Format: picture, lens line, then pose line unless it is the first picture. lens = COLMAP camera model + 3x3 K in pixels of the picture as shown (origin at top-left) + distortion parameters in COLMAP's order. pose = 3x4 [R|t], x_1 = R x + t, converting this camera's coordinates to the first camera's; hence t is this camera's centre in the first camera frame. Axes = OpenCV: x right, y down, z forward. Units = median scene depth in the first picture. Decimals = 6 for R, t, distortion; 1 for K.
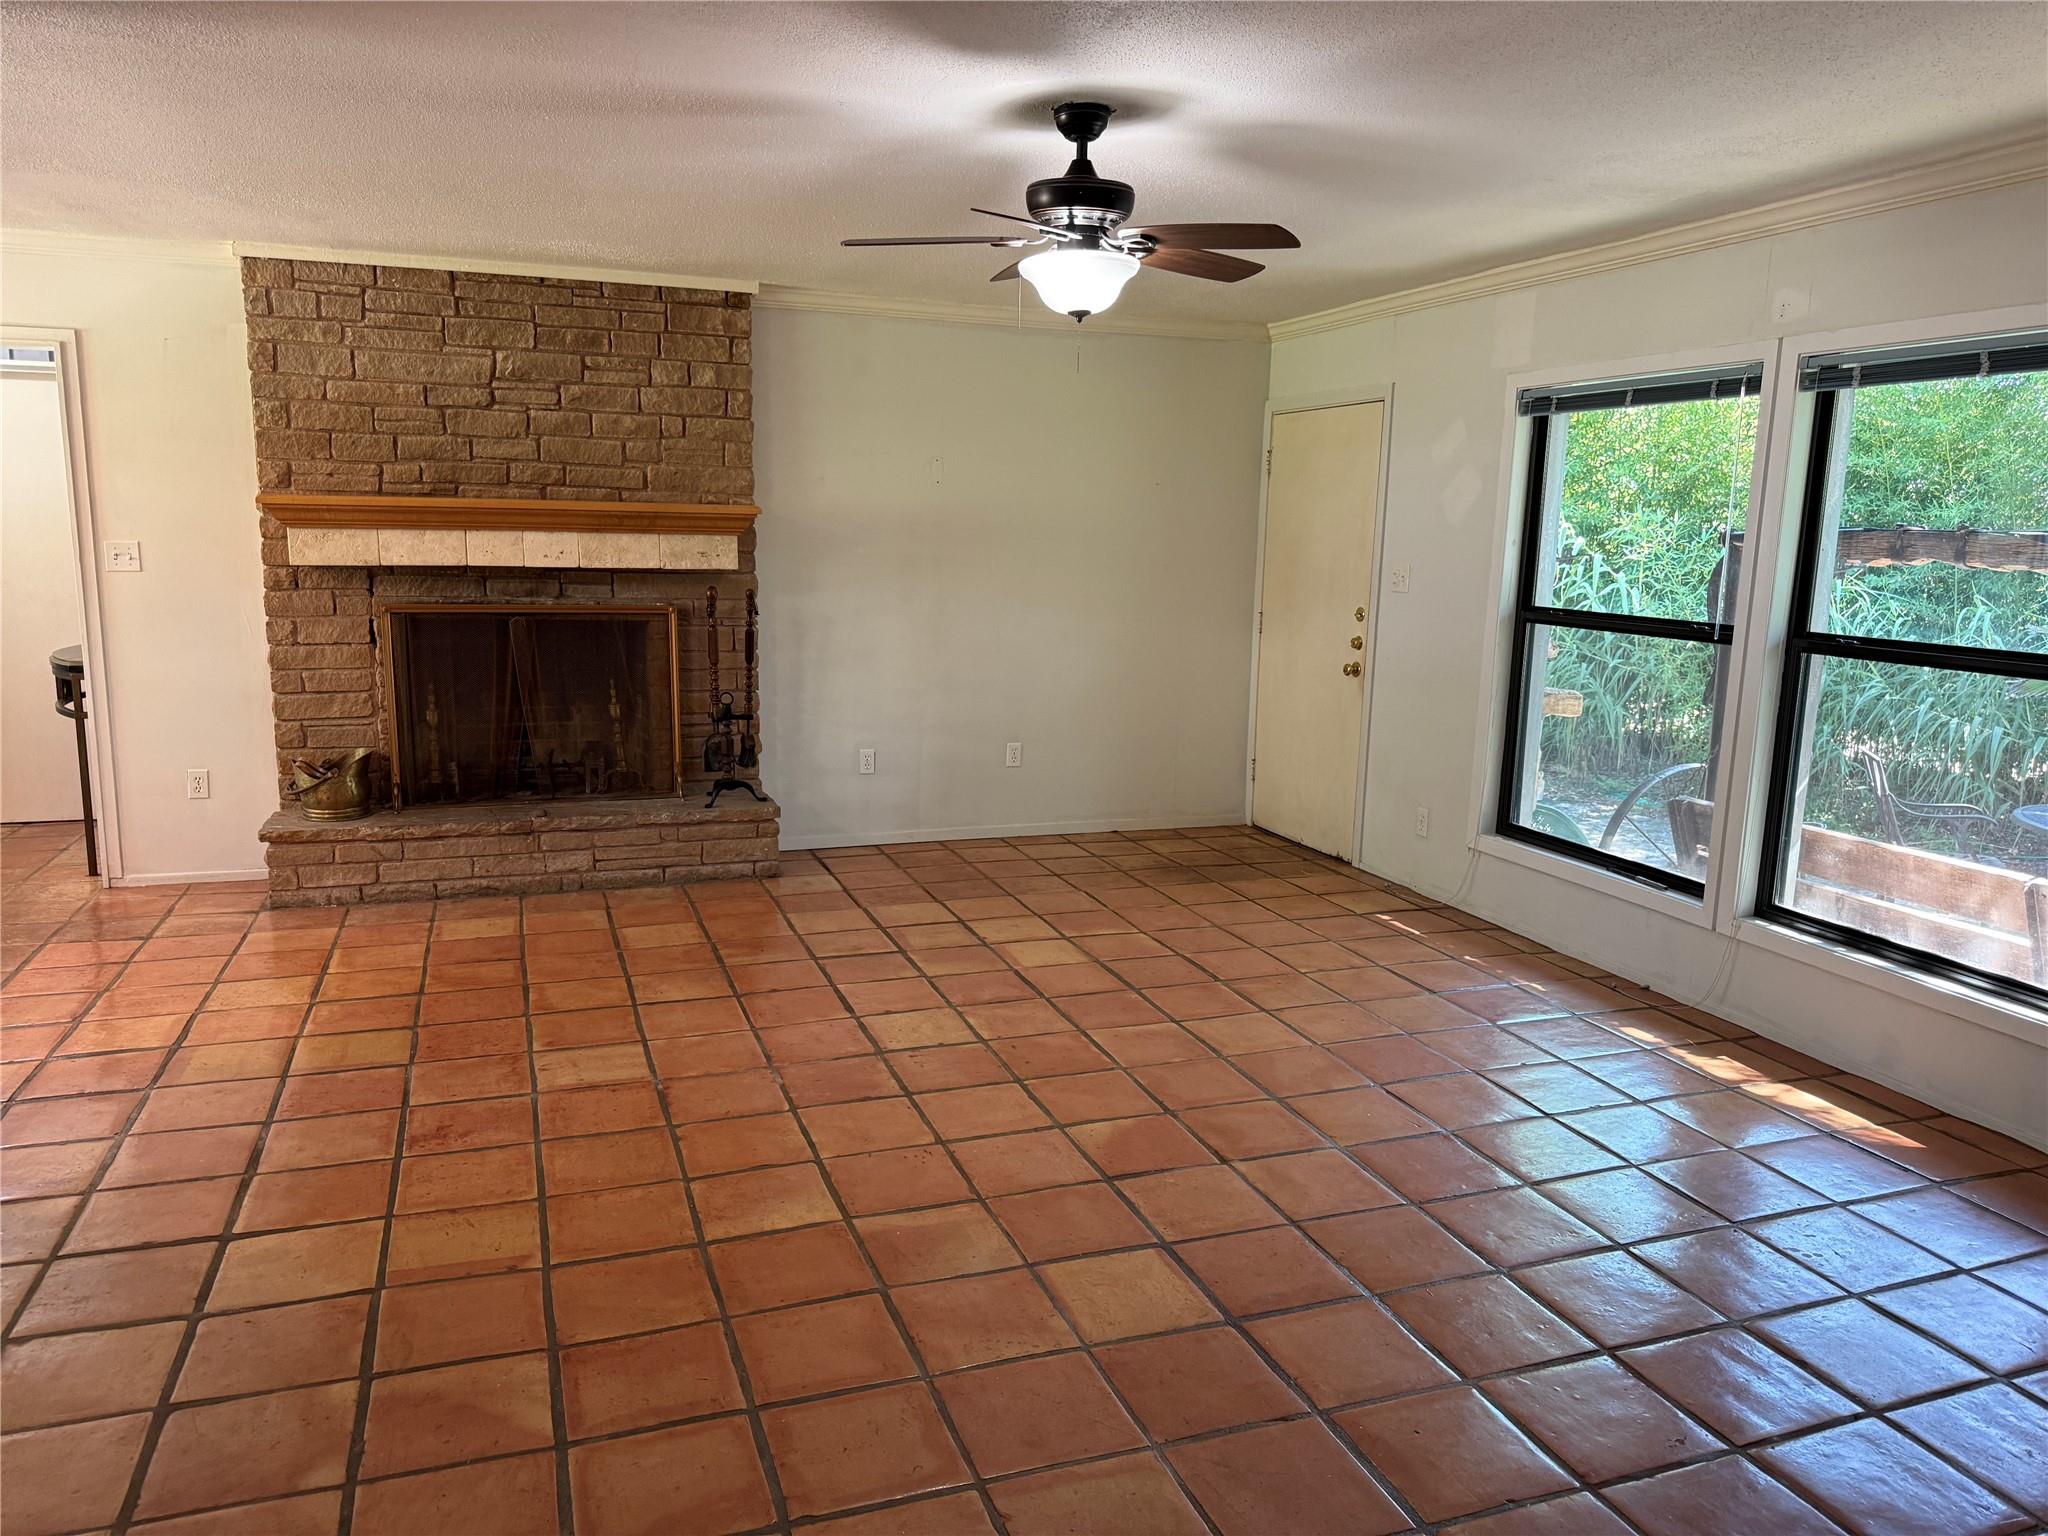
lens RADIAL K [[1447.6, 0, 1024.0], [0, 1447.6, 768.0], [0, 0, 1]] dist [0.150823, -0.234839]
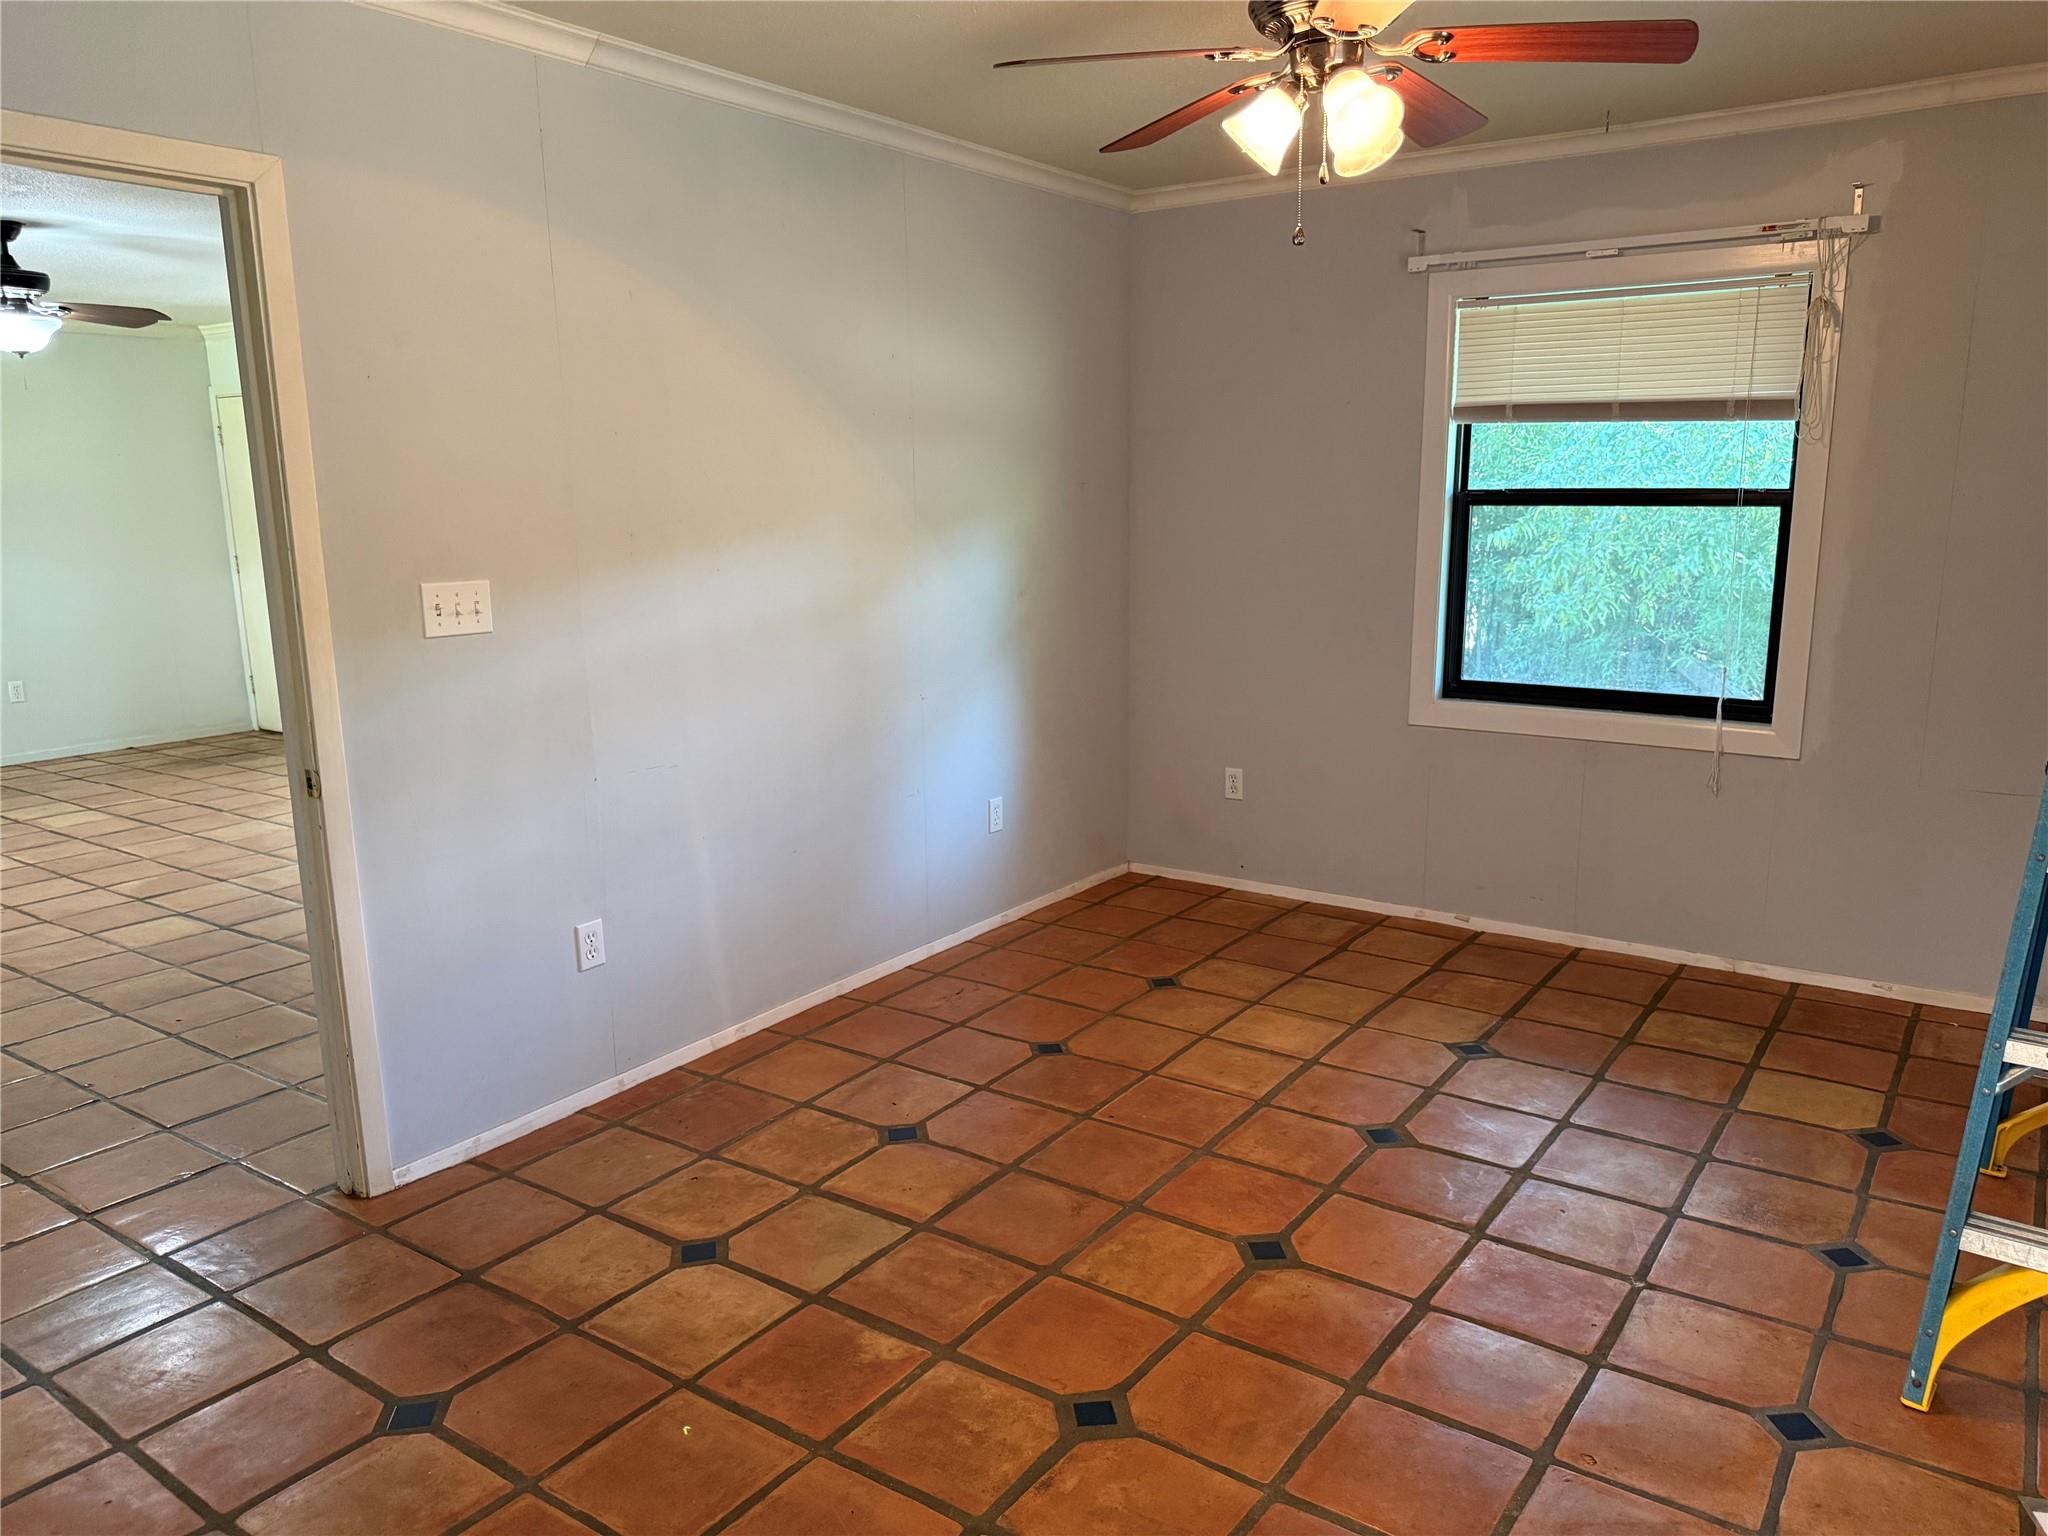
lens RADIAL K [[1463.0, 0, 1024.0], [0, 1463.0, 768.0], [0, 0, 1]] dist [-0.000332, 0.002210]
pose [[0.815802, -0.148251, 0.559006, -0.026392], [0.130443, 0.988847, 0.071881, 0.146763], [-0.563428, 0.014278, 0.826042, -0.846753]]
